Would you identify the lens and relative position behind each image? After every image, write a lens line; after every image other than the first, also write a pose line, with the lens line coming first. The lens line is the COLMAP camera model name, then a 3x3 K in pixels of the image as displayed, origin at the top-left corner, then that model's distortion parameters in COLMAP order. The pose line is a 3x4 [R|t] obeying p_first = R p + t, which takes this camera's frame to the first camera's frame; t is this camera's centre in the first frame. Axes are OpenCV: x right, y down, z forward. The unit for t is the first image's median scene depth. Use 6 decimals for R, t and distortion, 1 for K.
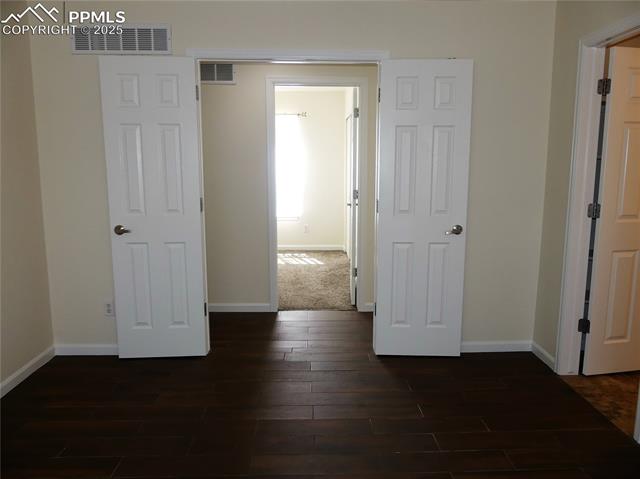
lens RADIAL K [[477.9, 0, 321.4], [0, 477.9, 237.1], [0, 0, 1]] dist [-0.025212, 0.015650]
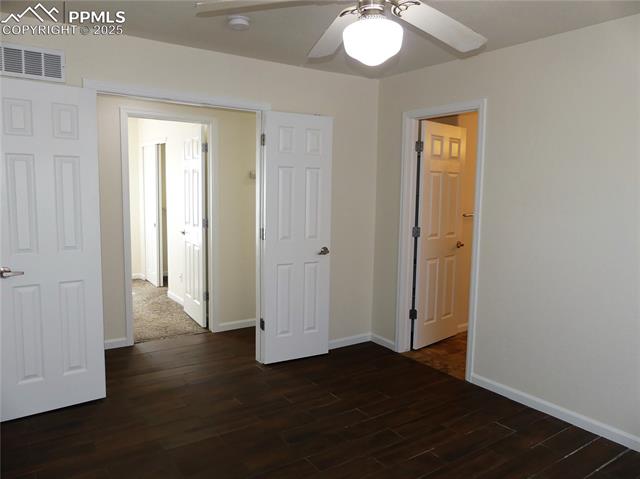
lens RADIAL K [[477.9, 0, 317.0], [0, 477.9, 240.9], [0, 0, 1]] dist [-0.025212, 0.015650]
pose [[0.845795, -0.045083, 0.531600, -0.389975], [0.064738, 0.997733, -0.018386, -0.019516], [-0.529566, 0.049966, 0.846796, -0.048112]]
